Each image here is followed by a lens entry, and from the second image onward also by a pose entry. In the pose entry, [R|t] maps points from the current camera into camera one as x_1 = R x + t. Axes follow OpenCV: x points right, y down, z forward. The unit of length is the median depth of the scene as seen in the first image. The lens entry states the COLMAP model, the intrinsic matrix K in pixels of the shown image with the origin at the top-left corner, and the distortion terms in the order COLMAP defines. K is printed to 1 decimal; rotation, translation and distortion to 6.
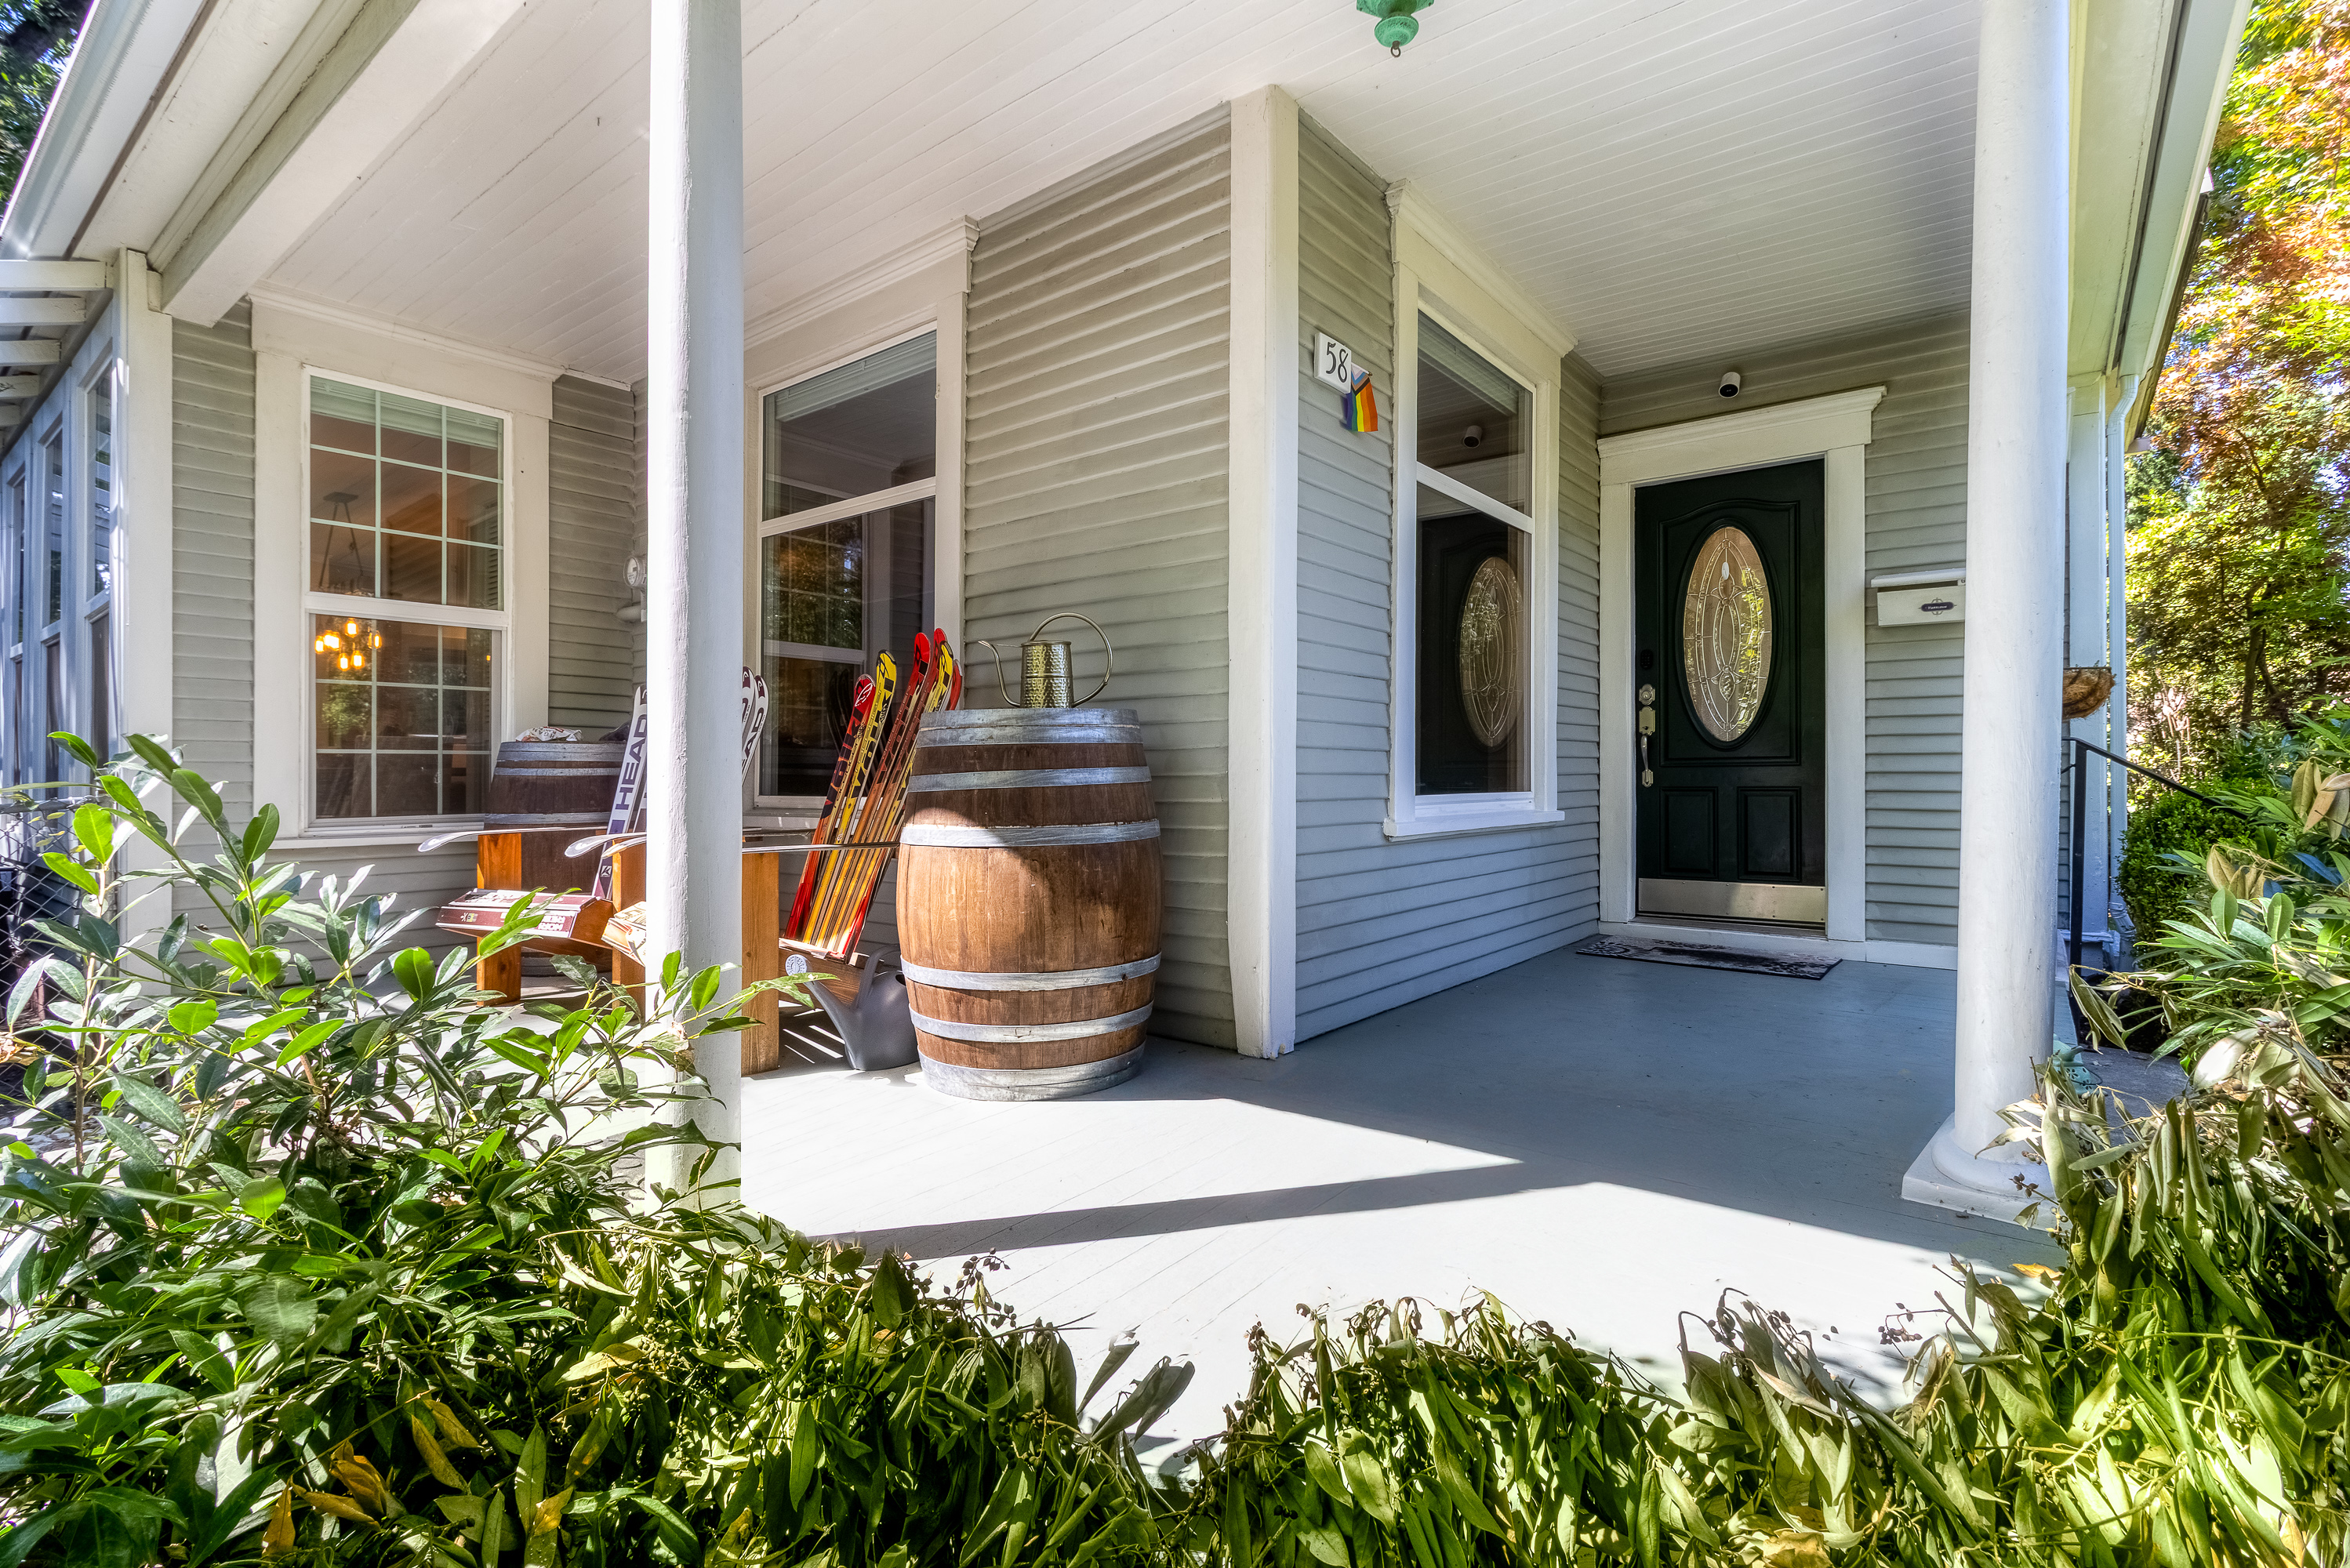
lens RADIAL K [[1101.5, 0, 1178.4], [0, 1101.5, 785.8], [0, 0, 1]] dist [-0.000418, 0.000363]
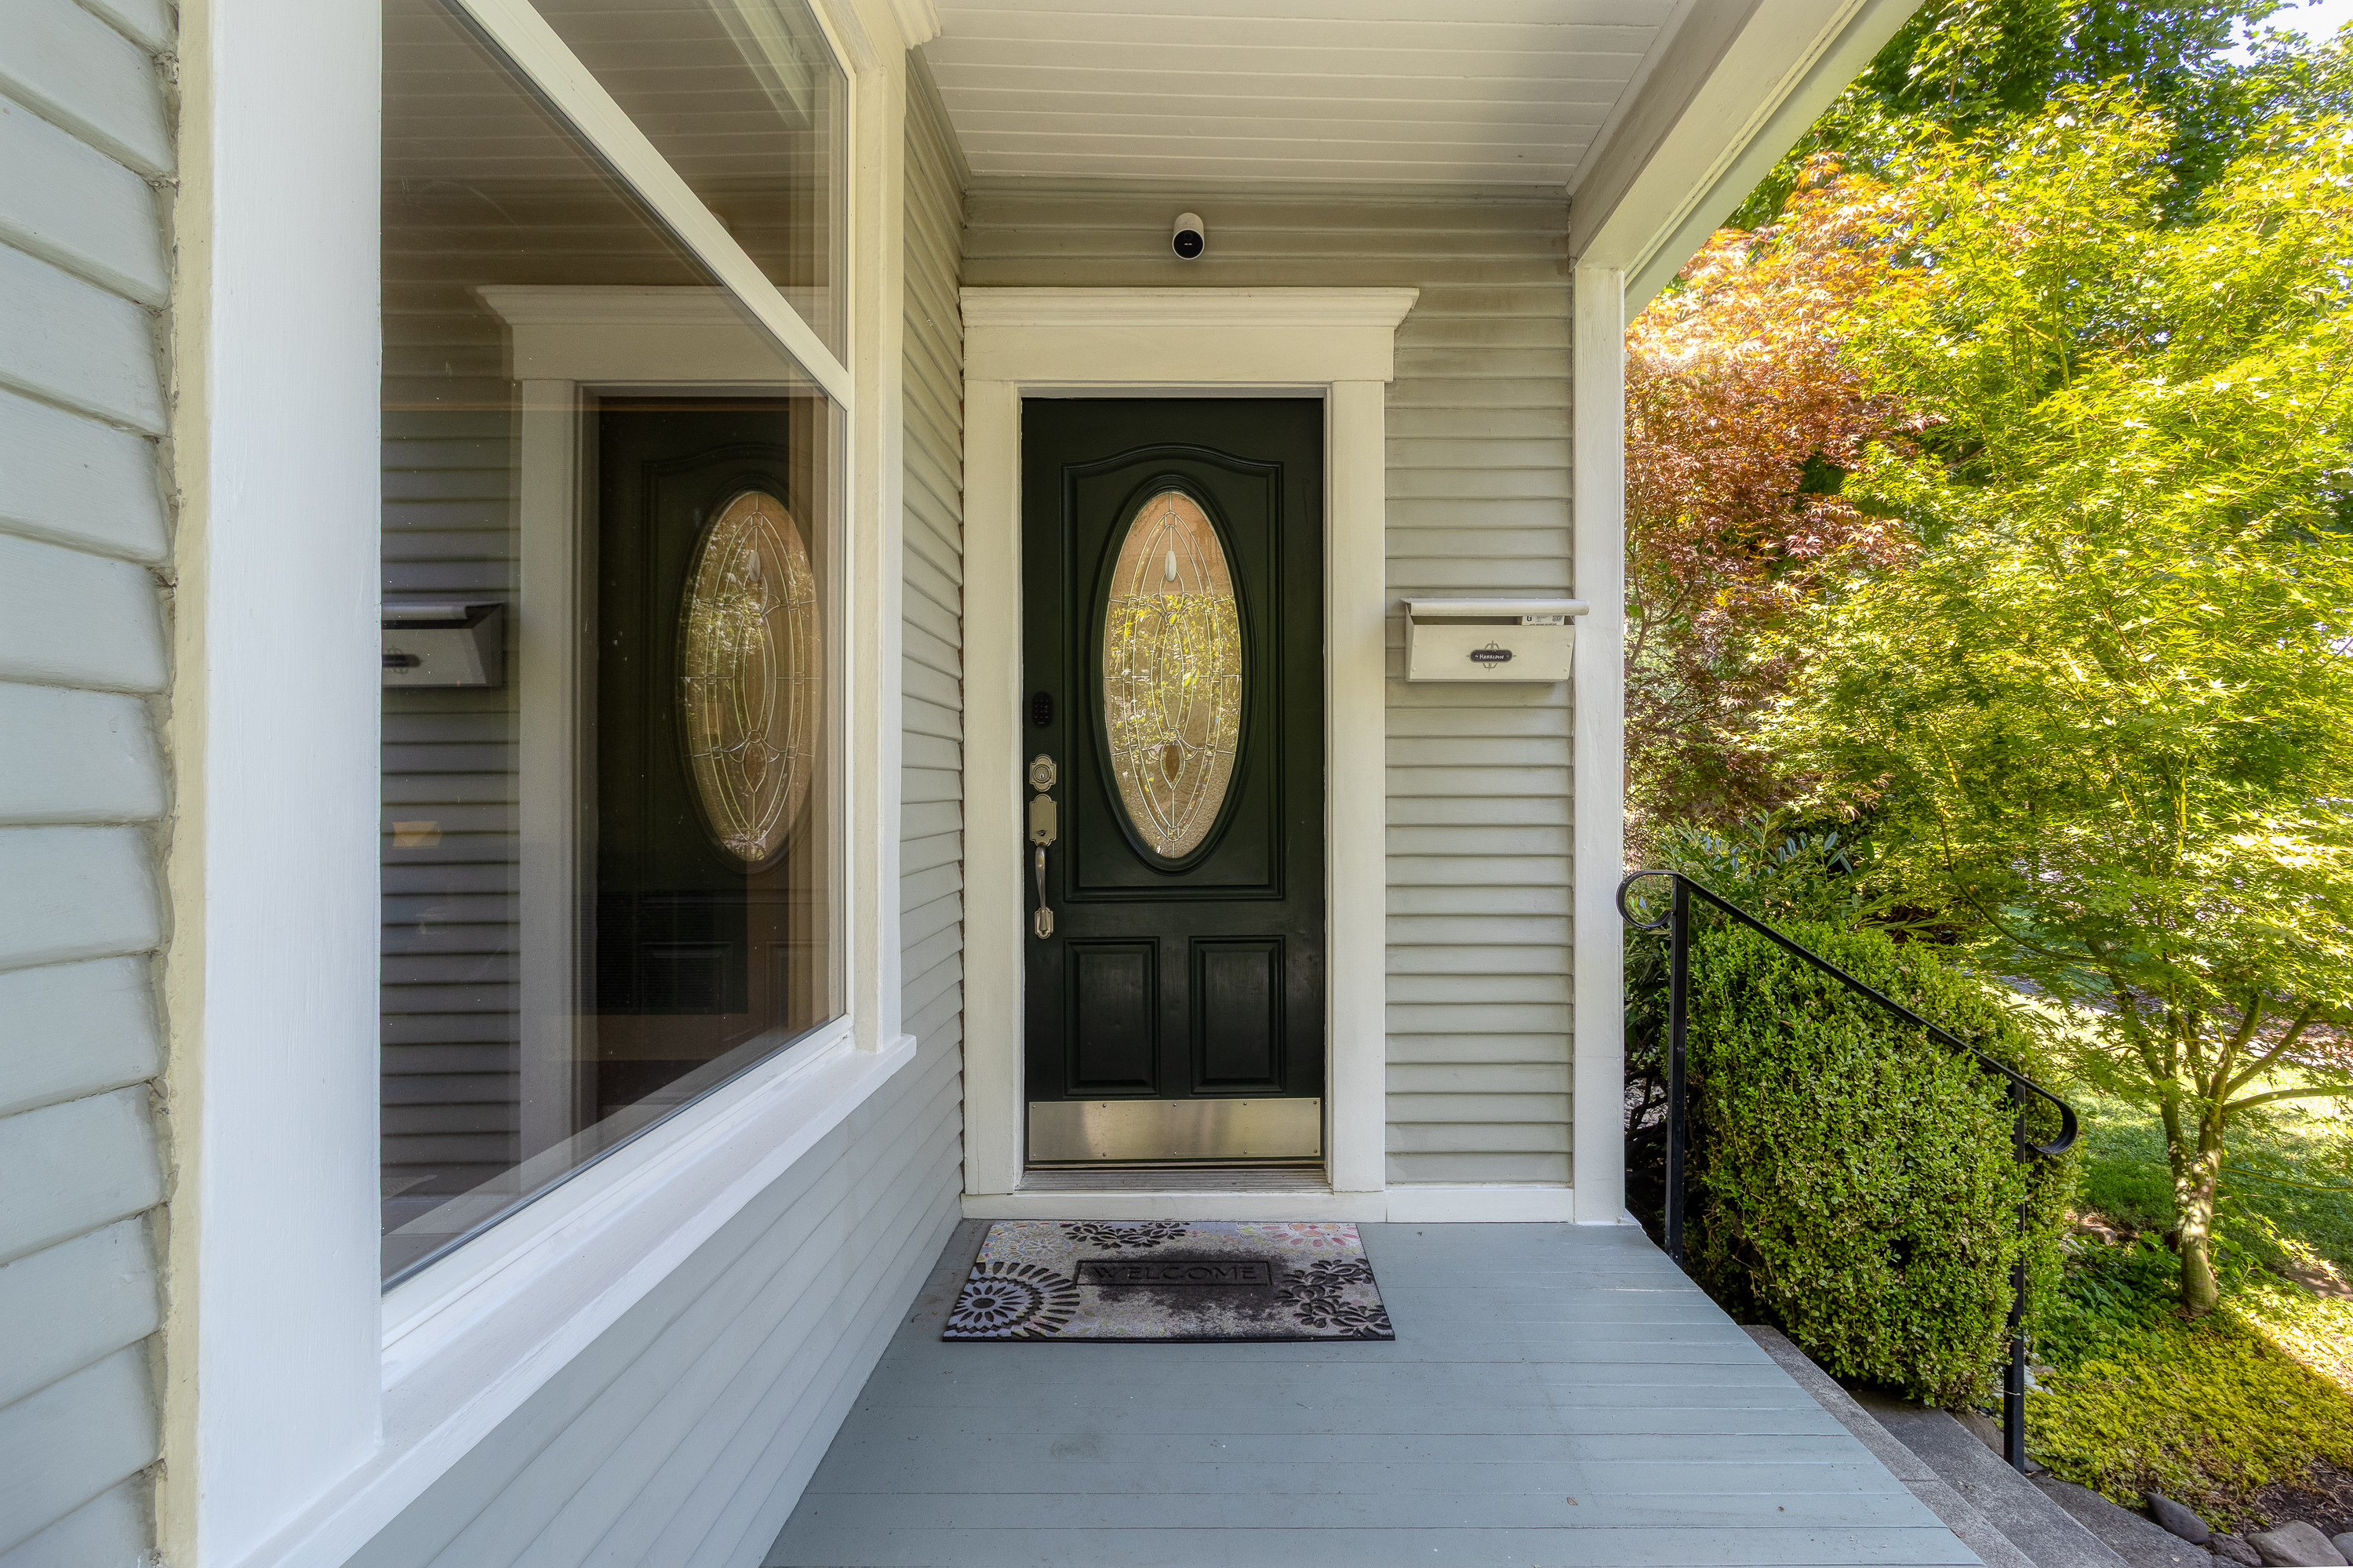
lens RADIAL K [[1023.4, 0, 1189.4], [0, 1023.4, 788.9], [0, 0, 1]] dist [-0.003788, -0.000211]
pose [[0.778031, -0.003919, 0.628213, 0.172090], [0.007539, 0.999967, -0.003100, -0.078817], [-0.628180, 0.007148, 0.778035, 0.599249]]
